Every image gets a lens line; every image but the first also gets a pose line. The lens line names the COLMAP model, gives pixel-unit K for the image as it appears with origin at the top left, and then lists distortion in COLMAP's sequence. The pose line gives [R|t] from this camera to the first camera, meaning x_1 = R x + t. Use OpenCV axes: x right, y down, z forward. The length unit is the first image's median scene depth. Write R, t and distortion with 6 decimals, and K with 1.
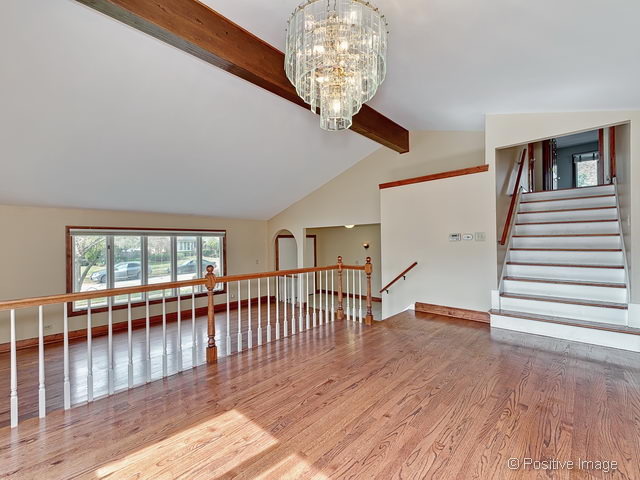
lens RADIAL K [[285.3, 0, 320.1], [0, 285.3, 241.9], [0, 0, 1]] dist [0.012817, 0.000372]
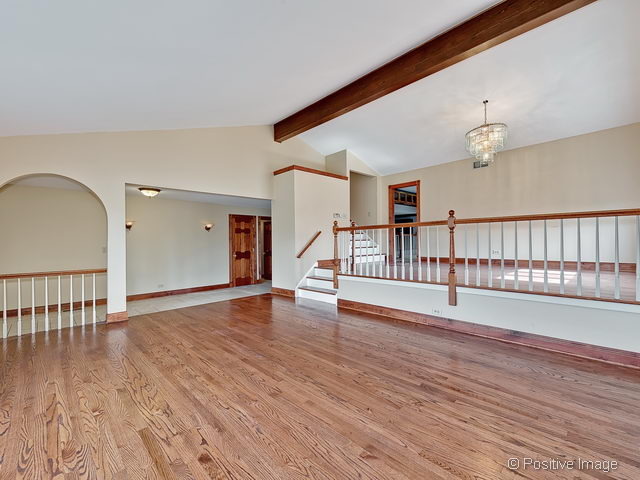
lens RADIAL K [[285.3, 0, 317.3], [0, 285.3, 240.1], [0, 0, 1]] dist [0.012817, 0.000372]
pose [[0.028503, 0.025424, 0.999270, -0.817583], [0.019118, 0.999480, -0.025975, 0.116141], [-0.999411, 0.019844, 0.028002, 0.763157]]
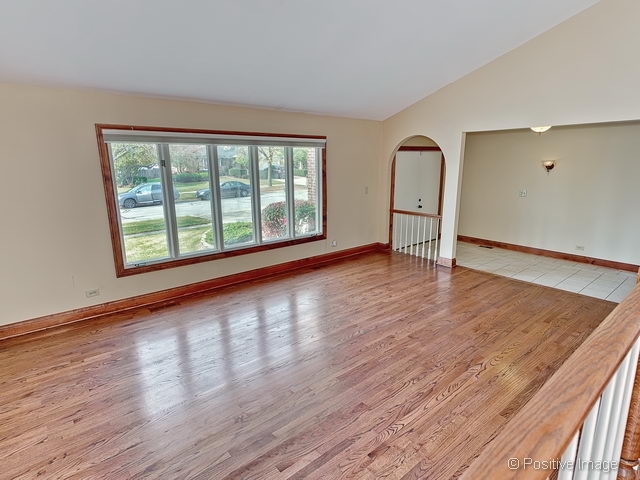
lens RADIAL K [[361.7, 0, 322.2], [0, 361.7, 238.4], [0, 0, 1]] dist [0.020157, 0.000554]
pose [[0.989688, 0.037716, -0.138188, -0.300943], [-0.007528, 0.977076, 0.212757, 0.008348], [0.143045, -0.209523, 0.967284, 0.290046]]
